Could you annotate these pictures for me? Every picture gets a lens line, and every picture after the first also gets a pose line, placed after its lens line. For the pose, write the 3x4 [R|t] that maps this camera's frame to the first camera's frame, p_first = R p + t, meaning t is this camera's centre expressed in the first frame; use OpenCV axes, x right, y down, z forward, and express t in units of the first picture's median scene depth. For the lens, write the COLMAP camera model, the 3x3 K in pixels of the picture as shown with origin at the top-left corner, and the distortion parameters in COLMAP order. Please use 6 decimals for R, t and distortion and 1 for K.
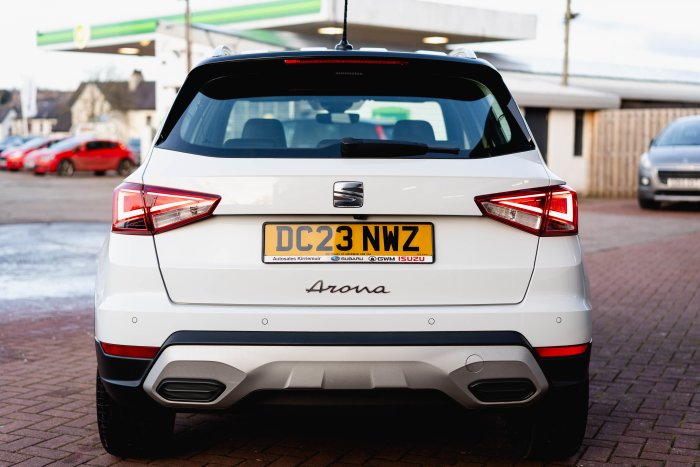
lens RADIAL K [[1083.0, 0, 350.0], [0, 1083.0, 233.5], [0, 0, 1]] dist [0.003084, 0.087294]
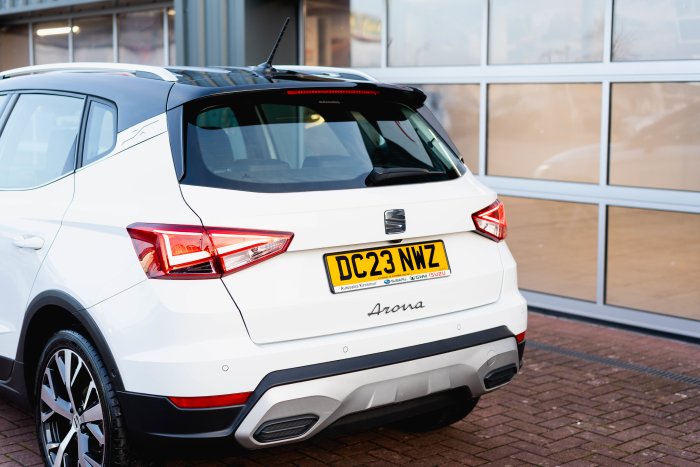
lens RADIAL K [[1083.0, 0, 350.0], [0, 1083.0, 233.5], [0, 0, 1]] dist [0.003084, 0.087294]
pose [[0.787719, -0.084898, 0.610157, -0.690316], [0.056530, 0.996241, 0.065637, -0.096500], [-0.613436, -0.017211, 0.789557, 0.173928]]
